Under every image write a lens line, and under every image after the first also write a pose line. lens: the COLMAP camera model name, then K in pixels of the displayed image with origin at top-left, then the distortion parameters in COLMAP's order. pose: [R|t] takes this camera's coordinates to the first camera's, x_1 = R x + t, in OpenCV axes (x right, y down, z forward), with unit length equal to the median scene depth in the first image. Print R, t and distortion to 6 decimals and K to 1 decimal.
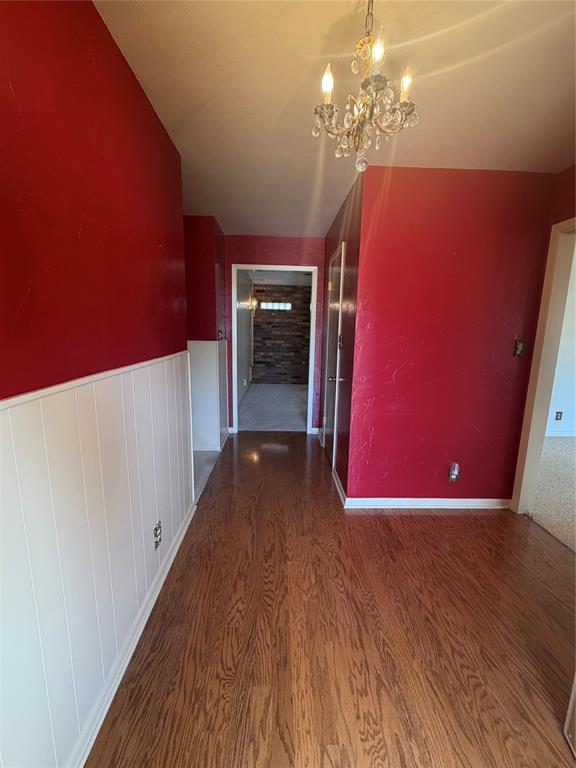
lens RADIAL K [[307.4, 0, 287.8], [0, 307.4, 381.7], [0, 0, 1]] dist [0.002224, -0.000194]
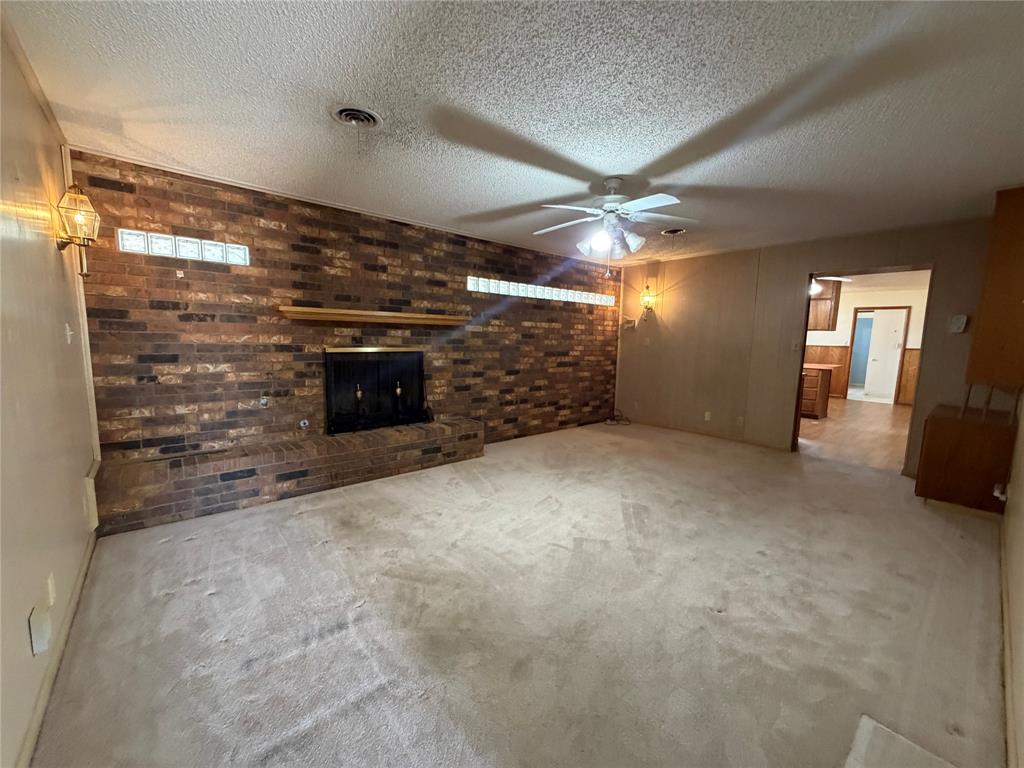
lens RADIAL K [[409.9, 0, 508.0], [0, 409.9, 386.1], [0, 0, 1]] dist [0.002224, -0.000194]
pose [[0.787345, -0.079016, 0.611429, -0.048361], [0.093125, 0.995616, 0.008747, -0.088523], [-0.609439, 0.050053, 0.791251, 0.504406]]
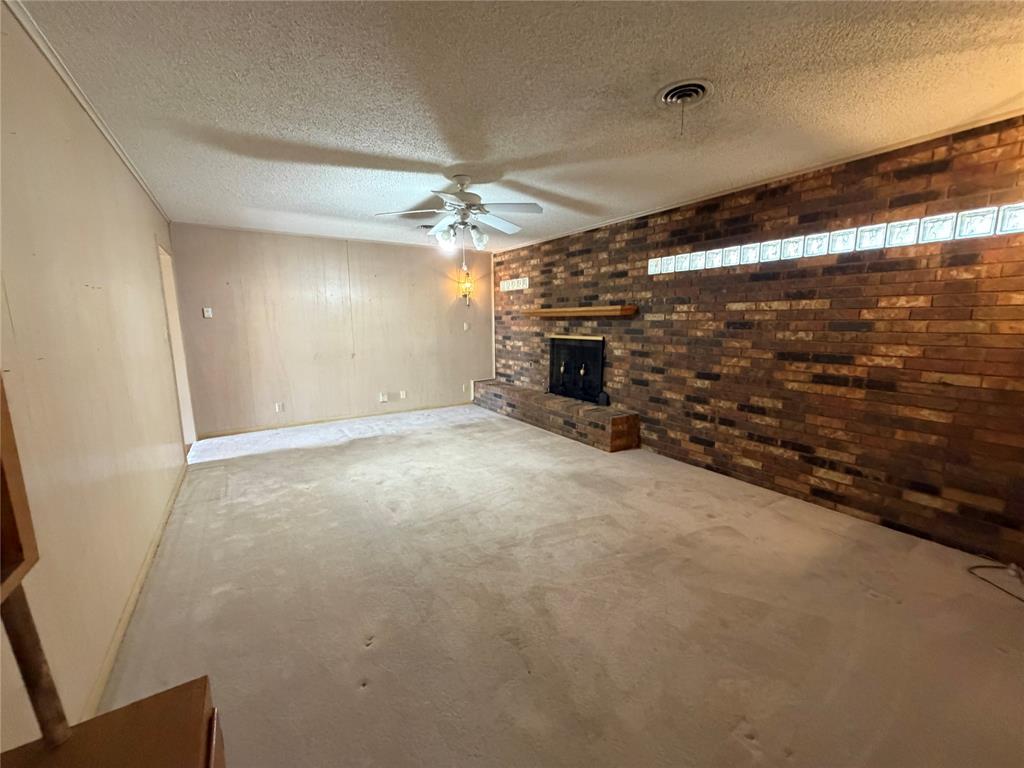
lens RADIAL K [[409.9, 0, 512.7], [0, 409.9, 387.2], [0, 0, 1]] dist [0.002224, -0.000194]
pose [[0.514170, 0.114432, -0.850020, 0.664342], [-0.122704, 0.990679, 0.059145, -0.091714], [0.848866, 0.073890, 0.523419, 0.583771]]
